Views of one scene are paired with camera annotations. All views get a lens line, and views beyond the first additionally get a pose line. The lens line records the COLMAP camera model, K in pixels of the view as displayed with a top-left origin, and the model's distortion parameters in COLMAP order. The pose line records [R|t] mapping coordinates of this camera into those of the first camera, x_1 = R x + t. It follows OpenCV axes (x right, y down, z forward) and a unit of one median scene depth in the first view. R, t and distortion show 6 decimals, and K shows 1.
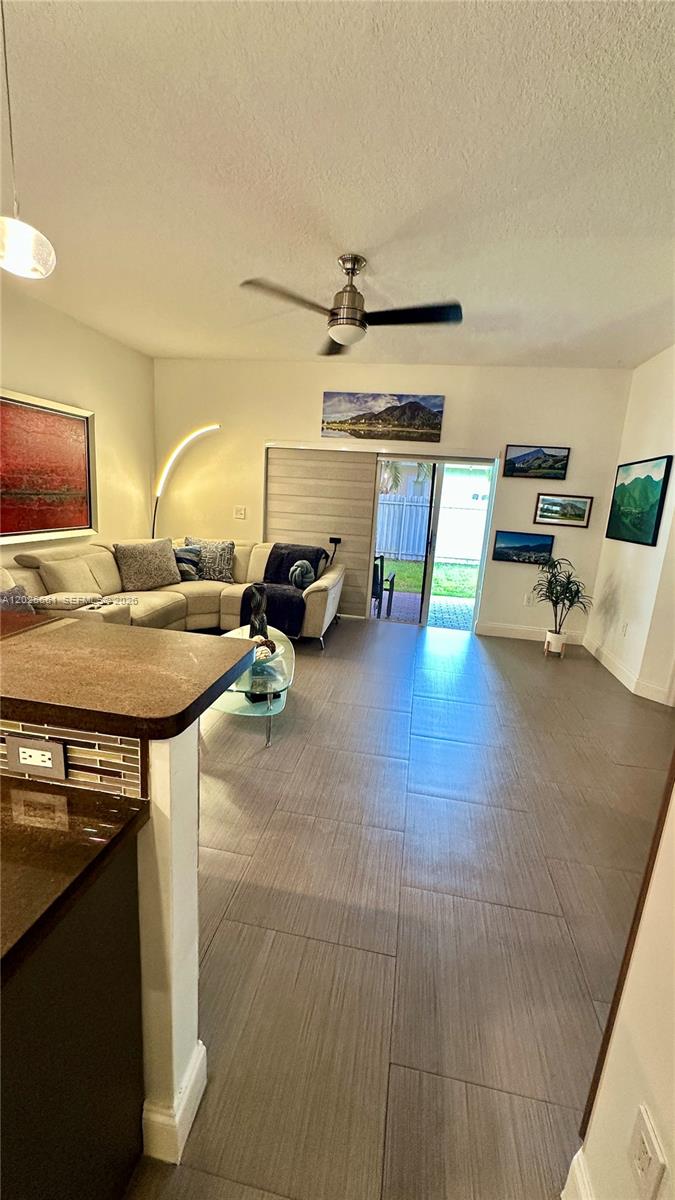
lens RADIAL K [[481.3, 0, 332.9], [0, 481.3, 600.7], [0, 0, 1]] dist [-0.001727, 0.000652]
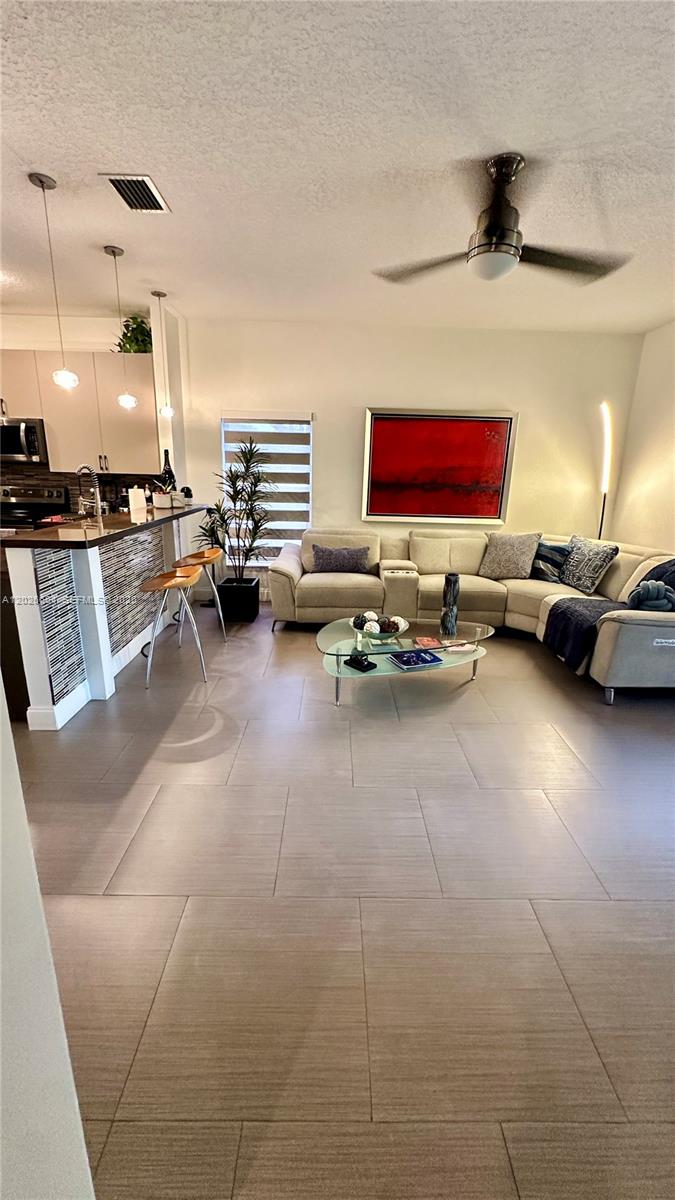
lens RADIAL K [[481.3, 0, 338.0], [0, 481.3, 600.8], [0, 0, 1]] dist [-0.001727, 0.000652]
pose [[0.192189, 0.209968, -0.958633, 0.514691], [-0.231163, 0.959042, 0.163714, -0.064025], [0.953744, 0.190136, 0.232854, 0.419061]]
